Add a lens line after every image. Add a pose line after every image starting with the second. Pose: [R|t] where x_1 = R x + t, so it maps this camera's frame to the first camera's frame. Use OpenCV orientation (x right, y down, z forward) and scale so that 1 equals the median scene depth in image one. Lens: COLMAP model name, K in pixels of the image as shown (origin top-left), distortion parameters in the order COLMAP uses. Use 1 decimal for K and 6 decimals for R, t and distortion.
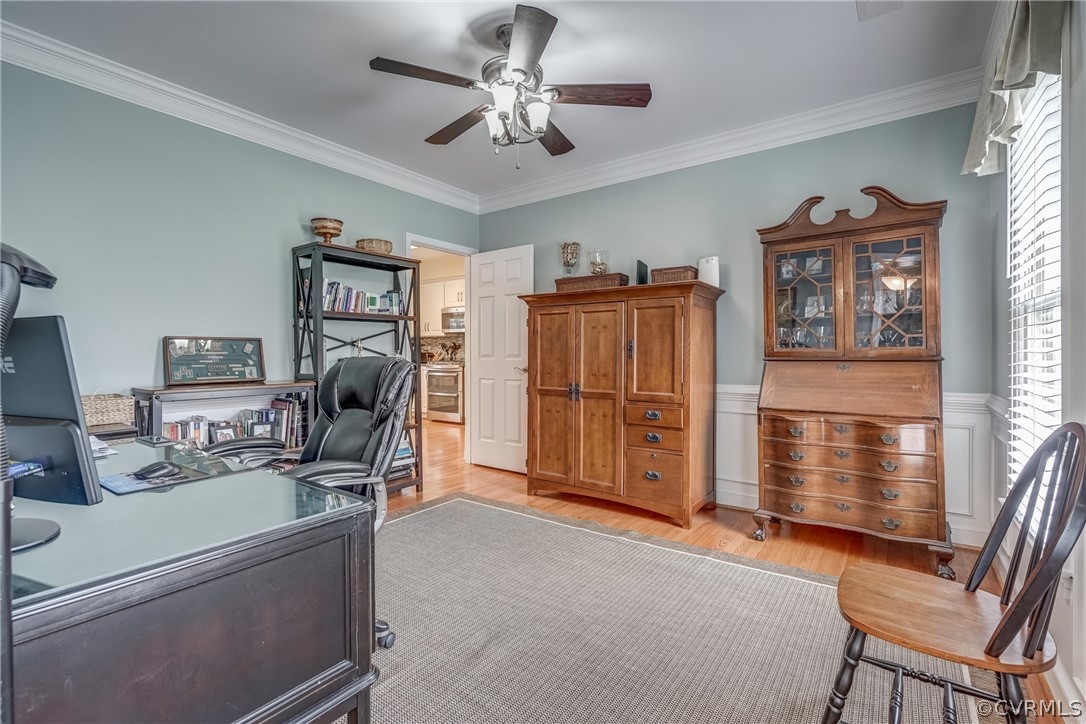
lens RADIAL K [[491.6, 0, 543.9], [0, 491.6, 355.2], [0, 0, 1]] dist [-0.002069, -0.000129]
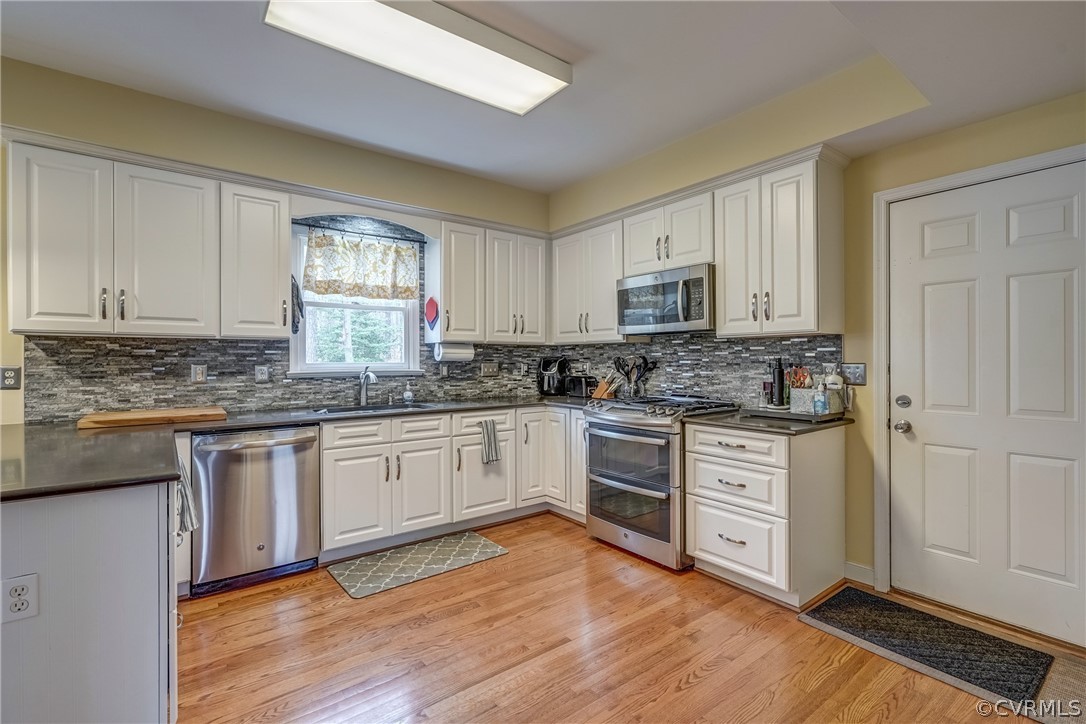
lens RADIAL K [[491.6, 0, 543.9], [0, 491.6, 363.0], [0, 0, 1]] dist [-0.002069, -0.000129]
pose [[0.958062, -0.004799, -0.286520, -0.143949], [0.004599, 0.999988, -0.001371, -0.019524], [0.286524, -0.000004, 0.958073, 0.554508]]
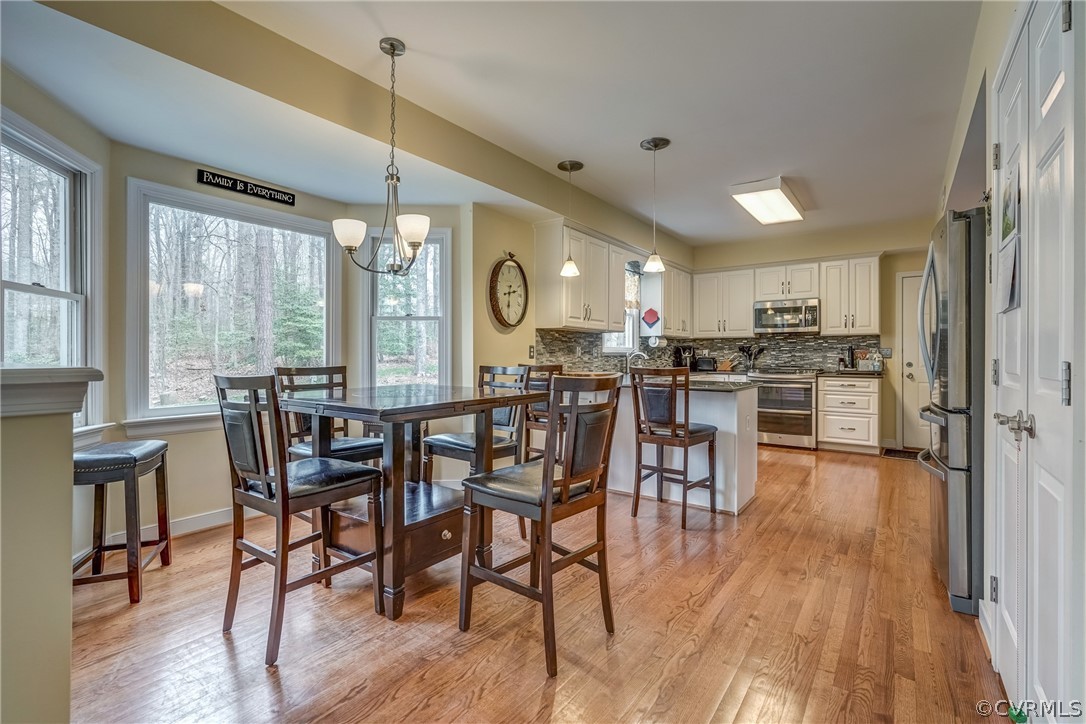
lens RADIAL K [[491.6, 0, 540.8], [0, 491.6, 356.3], [0, 0, 1]] dist [-0.002069, -0.000129]
pose [[0.999930, -0.002833, -0.011470, -0.539338], [0.002765, 0.999978, -0.005973, -0.003907], [0.011487, 0.005941, 0.999916, 0.200763]]
